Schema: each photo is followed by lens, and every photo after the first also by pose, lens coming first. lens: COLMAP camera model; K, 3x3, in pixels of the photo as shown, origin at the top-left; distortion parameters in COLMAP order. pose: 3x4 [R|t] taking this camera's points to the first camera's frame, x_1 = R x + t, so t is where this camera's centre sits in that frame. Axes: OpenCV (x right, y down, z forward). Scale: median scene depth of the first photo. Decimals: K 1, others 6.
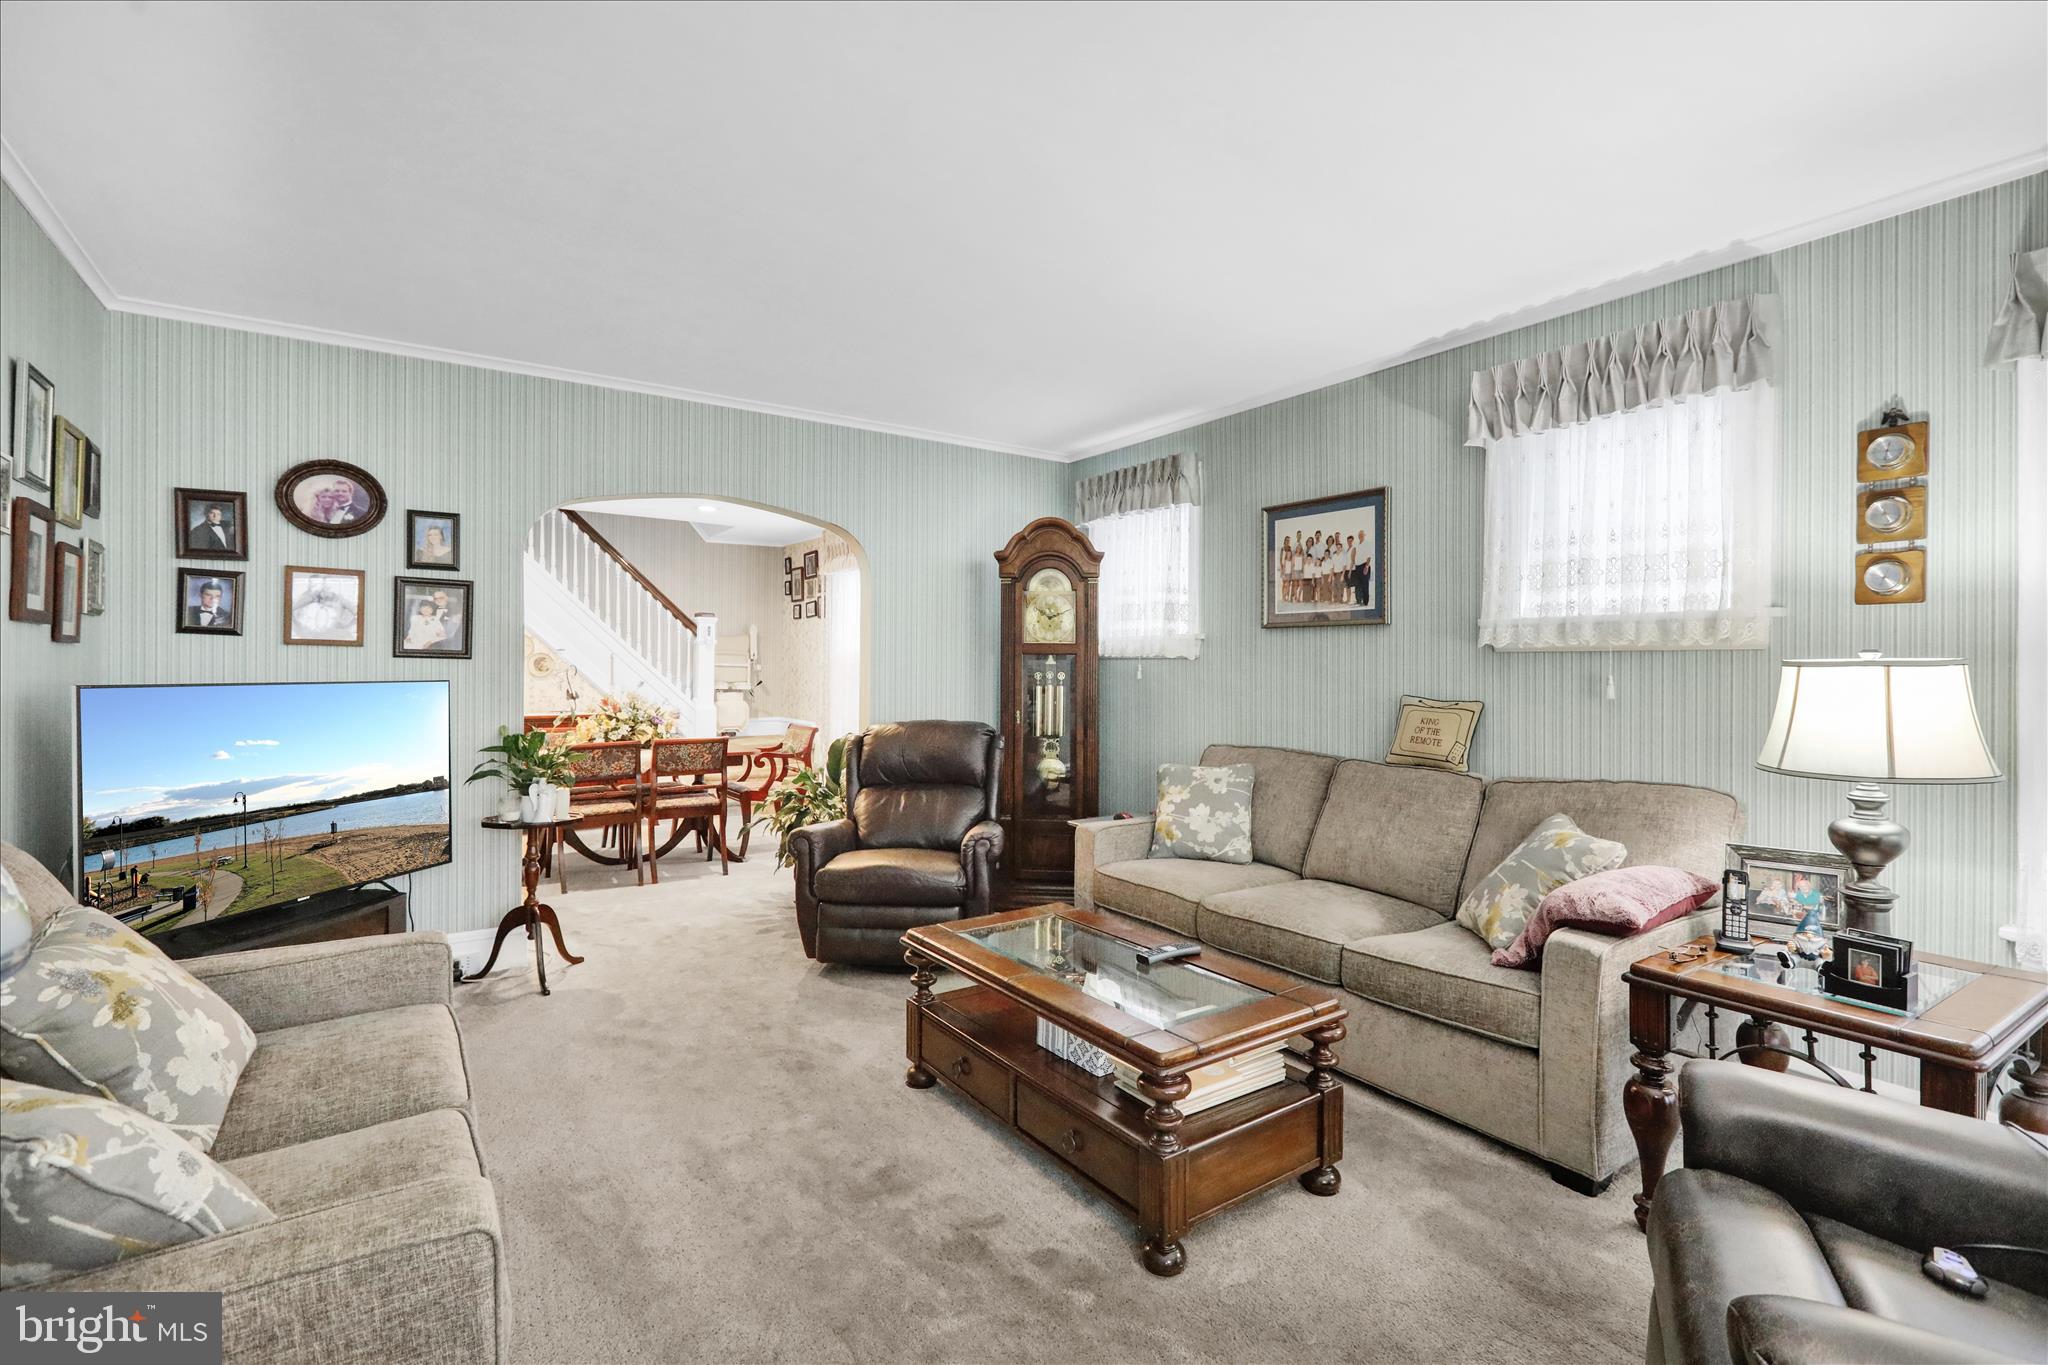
lens RADIAL K [[922.9, 0, 1024.0], [0, 922.9, 682.5], [0, 0, 1]] dist [-0.000401, -0.000030]
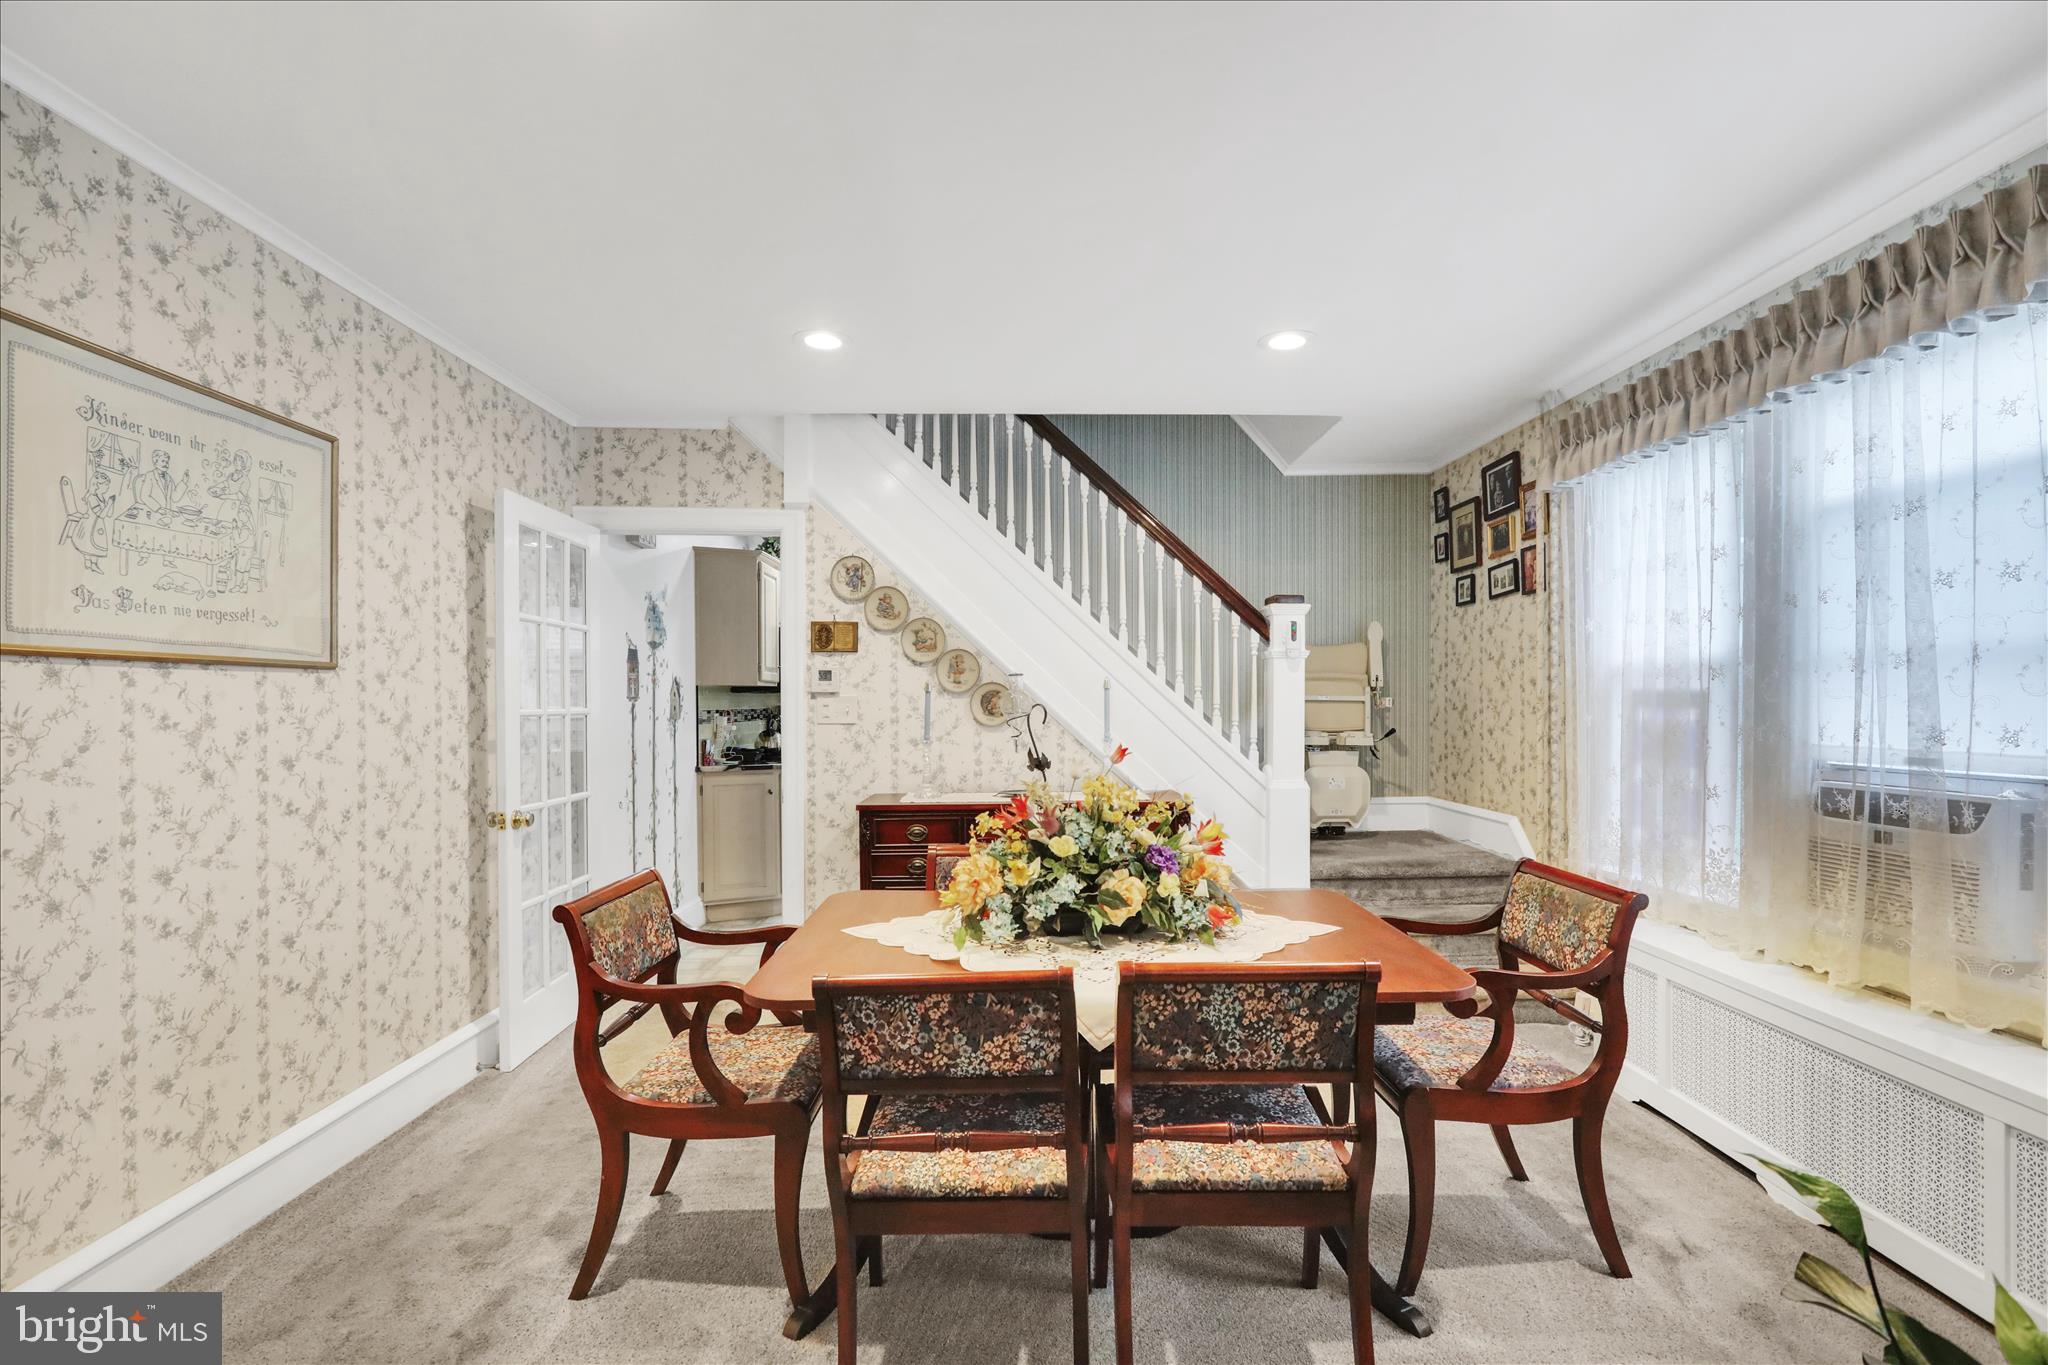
lens RADIAL K [[937.0, 0, 1024.0], [0, 937.0, 682.5], [0, 0, 1]] dist [-0.000814, -0.000027]
pose [[0.823899, -0.023670, -0.566242, -0.179083], [0.003442, 0.999318, -0.036766, -0.010381], [0.566726, 0.028342, 0.823419, 0.512698]]
